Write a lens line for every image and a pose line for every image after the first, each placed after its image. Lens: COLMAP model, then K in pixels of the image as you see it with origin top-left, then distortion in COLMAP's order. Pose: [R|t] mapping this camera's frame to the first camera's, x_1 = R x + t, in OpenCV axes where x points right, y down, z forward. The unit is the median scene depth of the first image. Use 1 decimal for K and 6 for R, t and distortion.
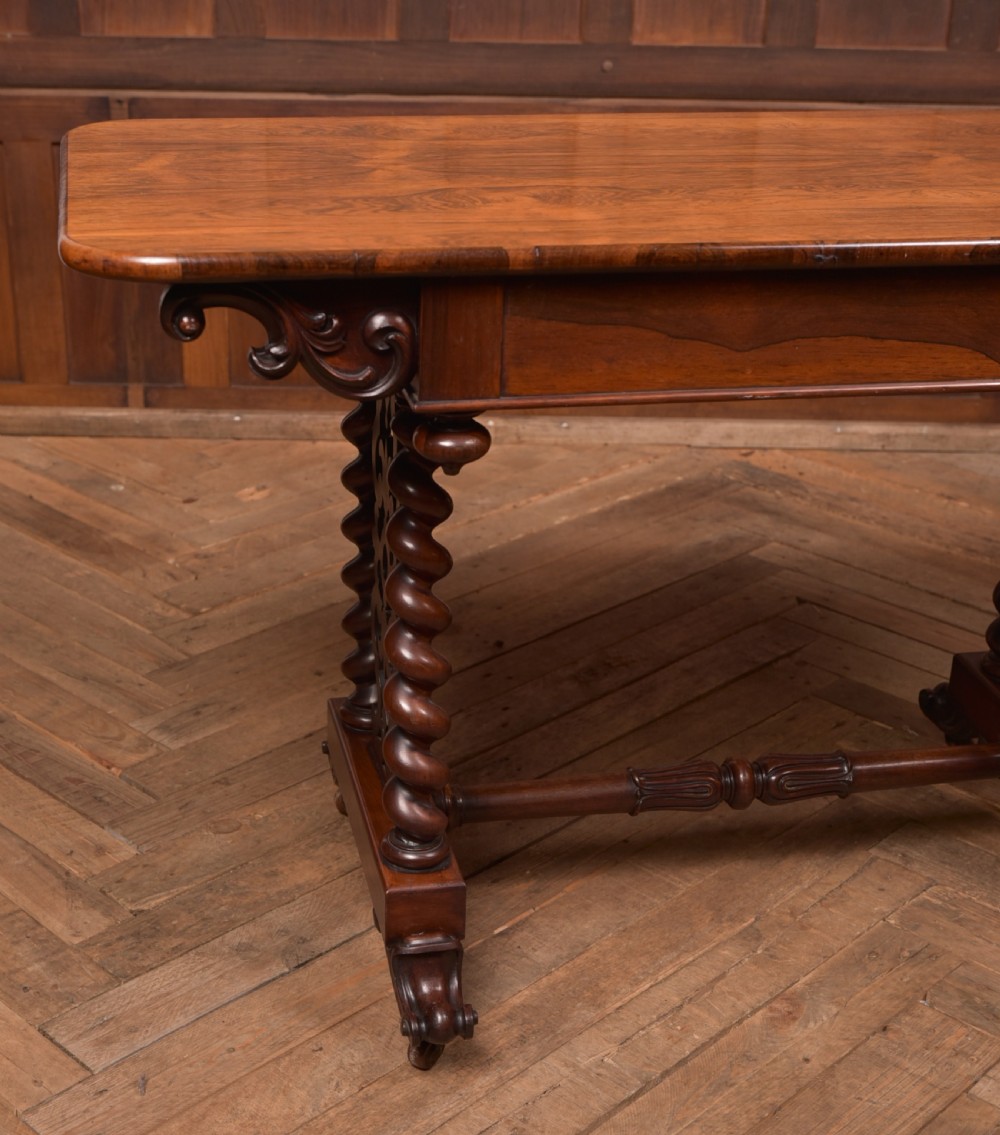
lens RADIAL K [[1748.3, 0, 447.7], [0, 1748.3, 645.4], [0, 0, 1]] dist [-0.041679, 0.129176]
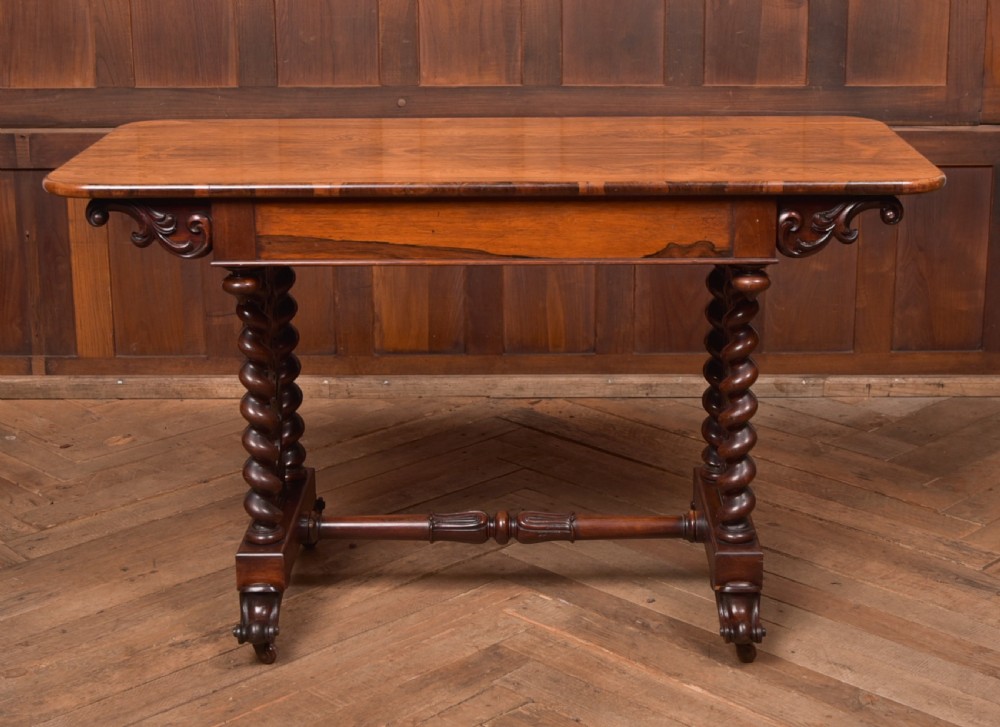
lens RADIAL K [[1783.8, 0, 540.9], [0, 1783.8, 296.0], [0, 0, 1]] dist [-0.042097, 0.123681]
pose [[0.999782, -0.019982, 0.006105, 0.263806], [0.020773, 0.982040, -0.187525, 0.080811], [-0.002248, 0.187611, 0.982241, -0.380792]]
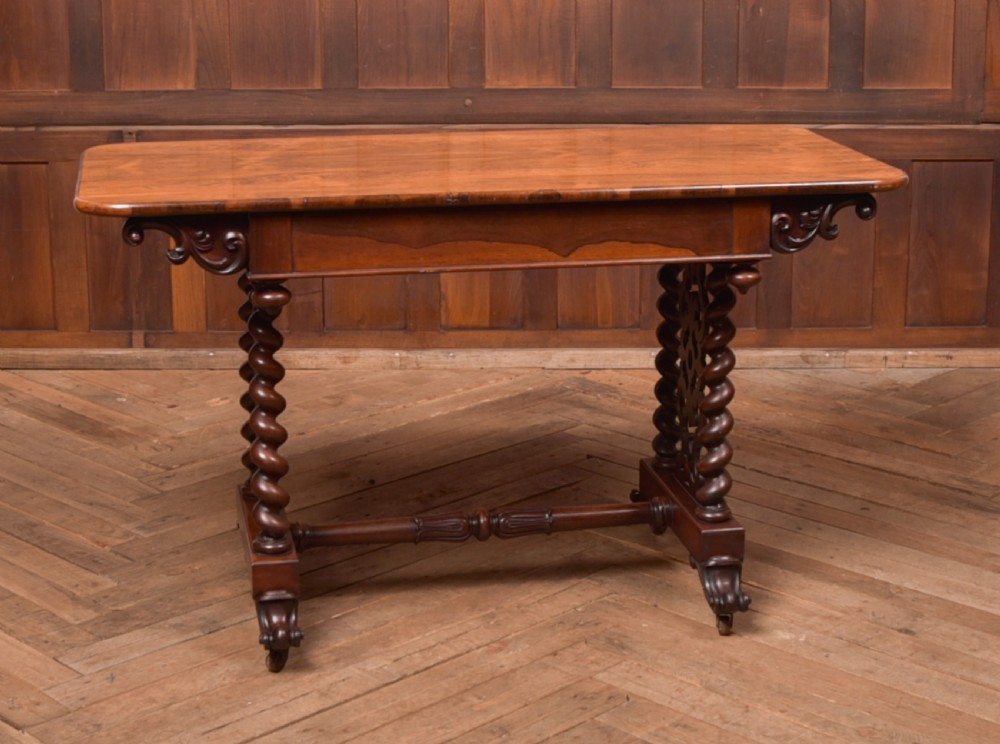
lens RADIAL K [[1861.9, 0, 518.9], [0, 1861.9, 257.8], [0, 0, 1]] dist [-0.133178, 0.174221]
pose [[0.999778, -0.019541, 0.007932, 0.170734], [0.020840, 0.973111, -0.229391, 0.209071], [-0.003236, 0.229505, 0.973302, -0.669489]]
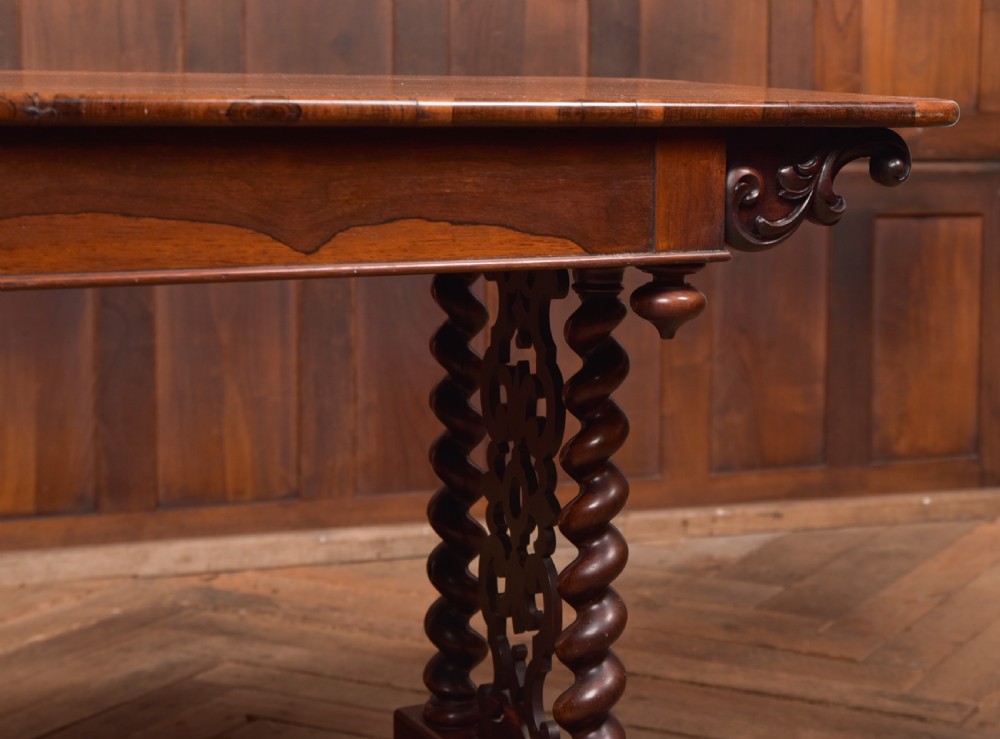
lens RADIAL K [[2055.3, 0, 760.1], [0, 2055.3, 243.8], [0, 0, 1]] dist [0.027245, 0.227271]
pose [[0.933711, -0.033896, 0.356420, 0.113320], [0.150985, 0.939936, -0.306144, 0.120320], [-0.324635, 0.339664, 0.882746, 0.019750]]
